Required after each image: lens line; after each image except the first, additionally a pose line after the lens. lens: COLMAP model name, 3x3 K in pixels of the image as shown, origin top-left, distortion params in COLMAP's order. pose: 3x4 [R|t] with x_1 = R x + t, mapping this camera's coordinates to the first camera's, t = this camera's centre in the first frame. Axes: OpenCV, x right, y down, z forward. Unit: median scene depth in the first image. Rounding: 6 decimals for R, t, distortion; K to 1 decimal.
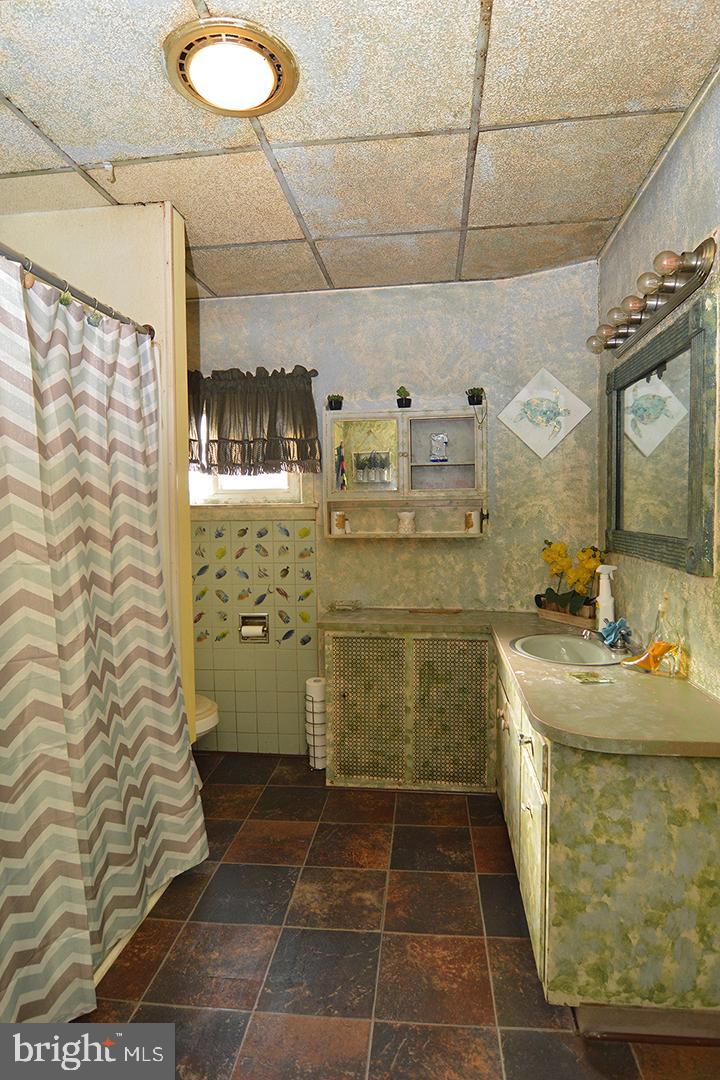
lens RADIAL K [[587.5, 0, 362.0], [0, 587.5, 539.4], [0, 0, 1]] dist [-0.007748, -0.008510]
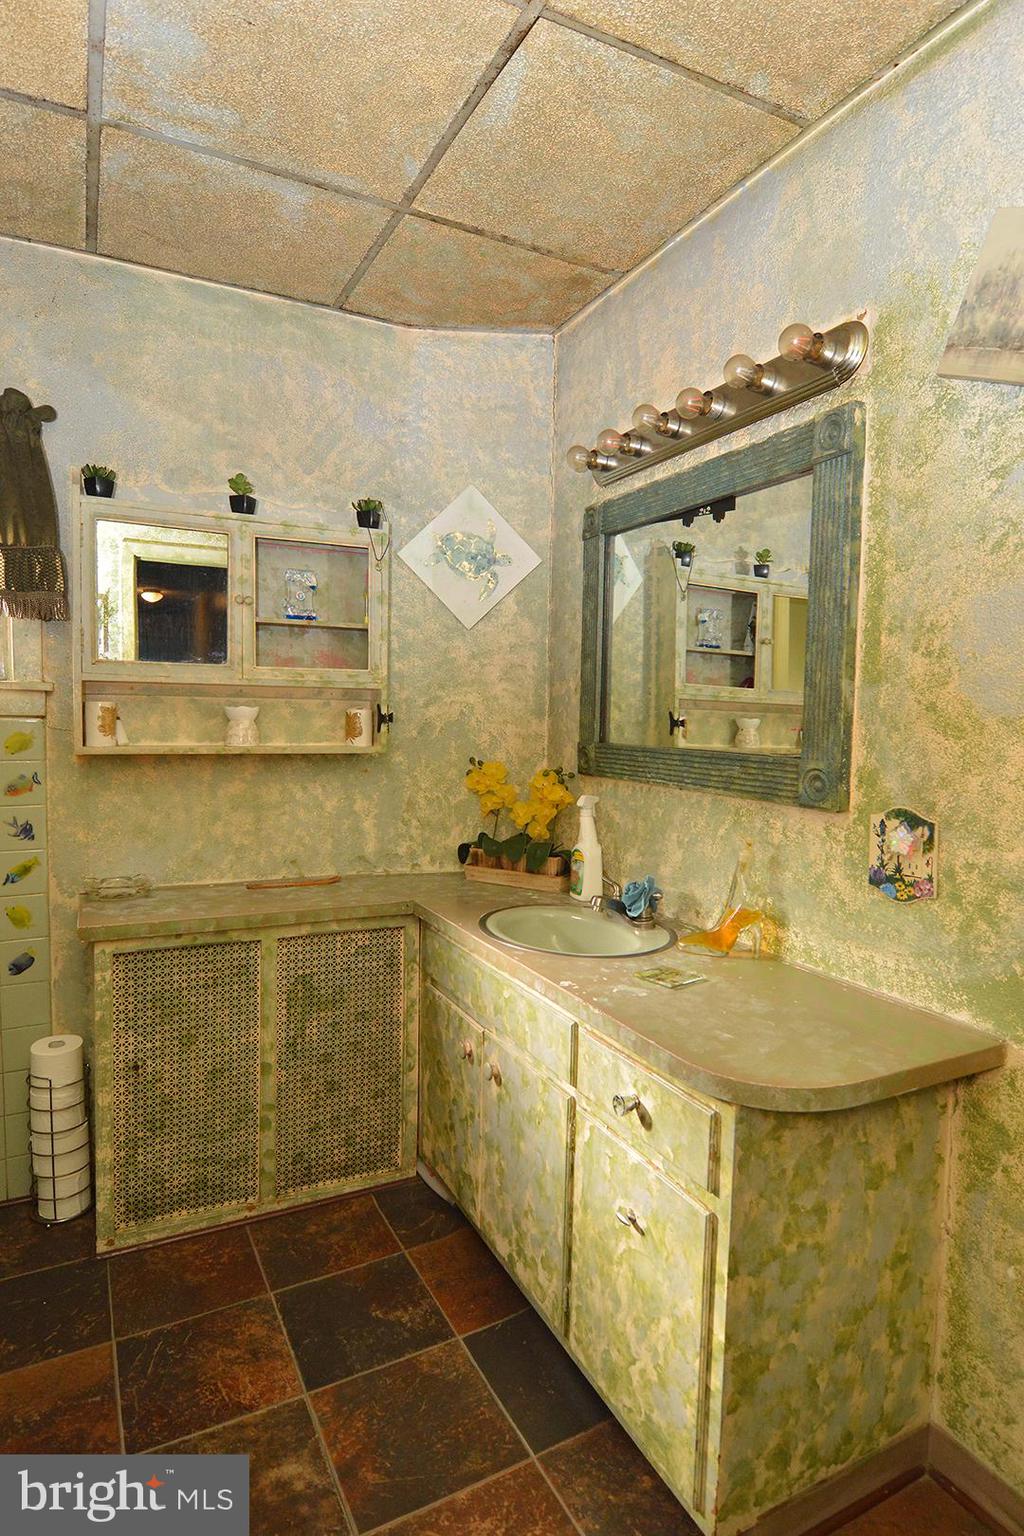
lens RADIAL K [[835.5, 0, 512.1], [0, 835.5, 765.8], [0, 0, 1]] dist [-0.007748, -0.008510]
pose [[0.825274, -0.007768, 0.564679, -0.171489], [-0.000245, 0.999900, 0.014114, -0.002706], [-0.564732, -0.011787, 0.825190, 0.236896]]
